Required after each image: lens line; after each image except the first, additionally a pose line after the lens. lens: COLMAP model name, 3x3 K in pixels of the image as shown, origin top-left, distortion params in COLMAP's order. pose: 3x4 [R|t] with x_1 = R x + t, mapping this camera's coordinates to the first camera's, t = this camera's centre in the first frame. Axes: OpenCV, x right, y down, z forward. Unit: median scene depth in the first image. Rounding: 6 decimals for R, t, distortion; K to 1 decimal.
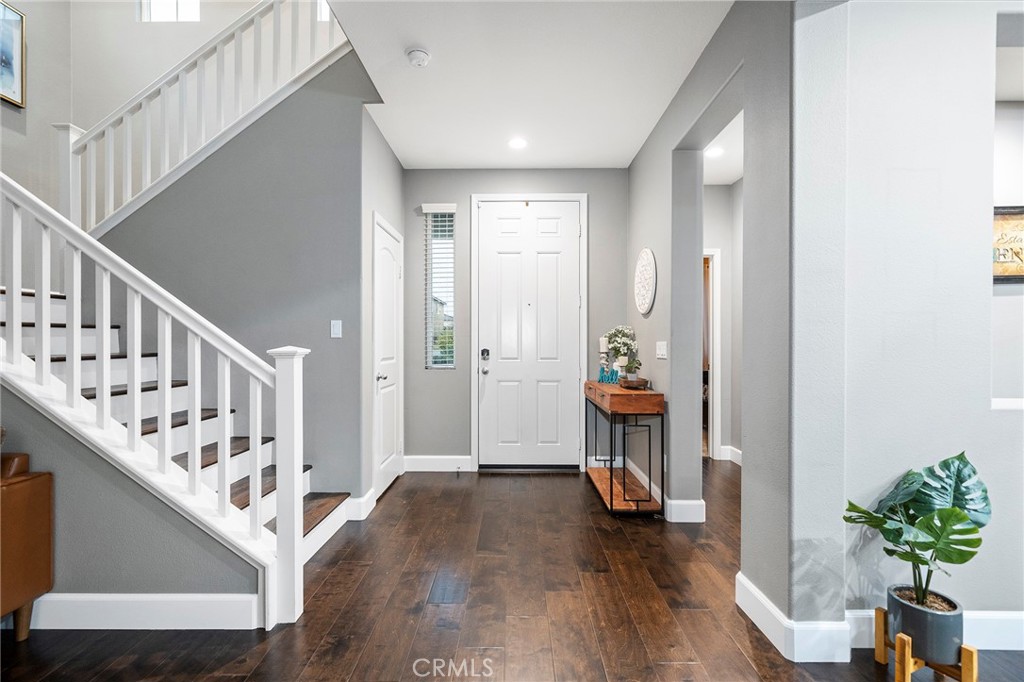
lens RADIAL K [[478.8, 0, 504.1], [0, 478.8, 336.8], [0, 0, 1]] dist [-0.002275, -0.000583]
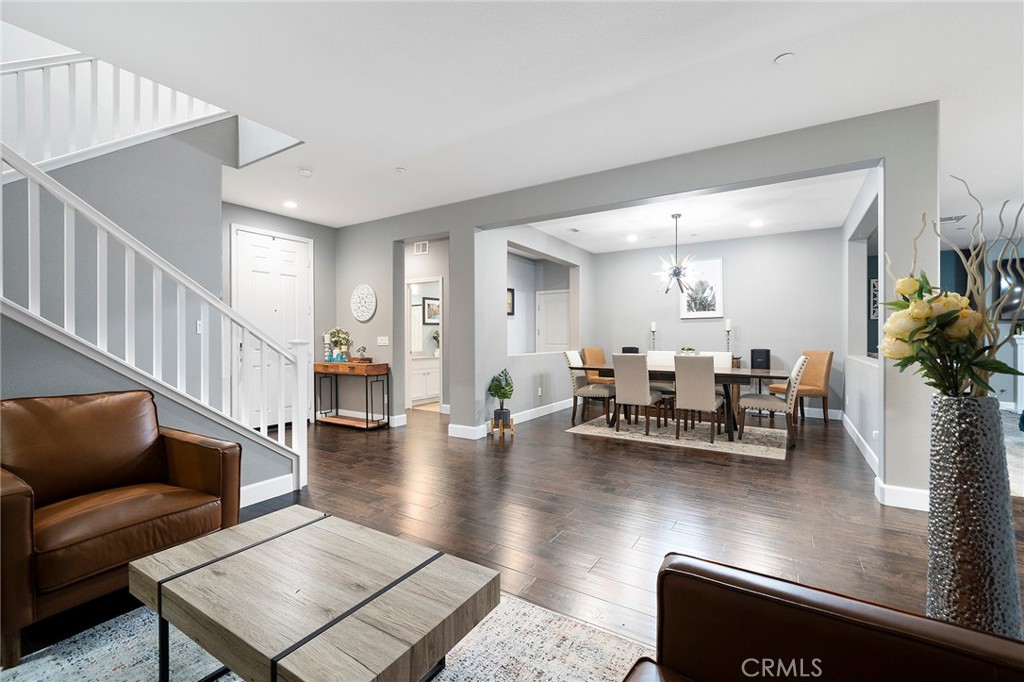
lens RADIAL K [[437.8, 0, 519.4], [0, 437.8, 337.9], [0, 0, 1]] dist [-0.001609, 0.000636]
pose [[0.506714, -0.003092, 0.862108, -0.736242], [-0.001747, 0.999988, 0.004613, 0.005803], [-0.862112, -0.003843, 0.506703, -0.288529]]
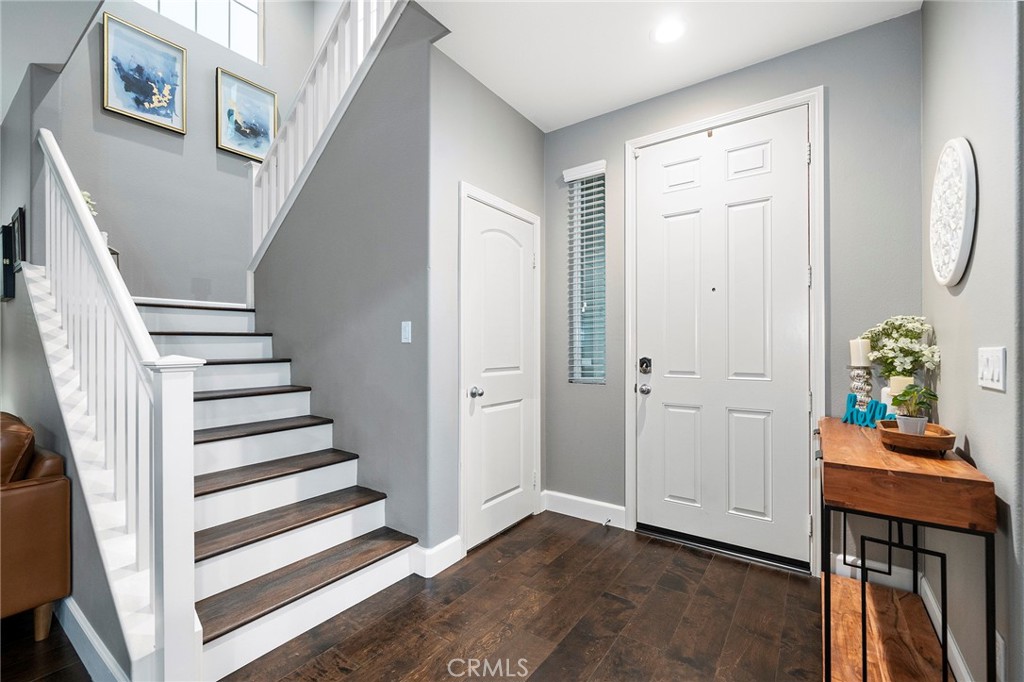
lens RADIAL K [[437.8, 0, 506.8], [0, 437.8, 342.5], [0, 0, 1]] dist [-0.001609, 0.000636]
pose [[0.820666, -0.007957, -0.571352, 0.168187], [0.008126, 0.999964, -0.002254, 0.003263], [0.571350, -0.002793, 0.820702, 0.382194]]
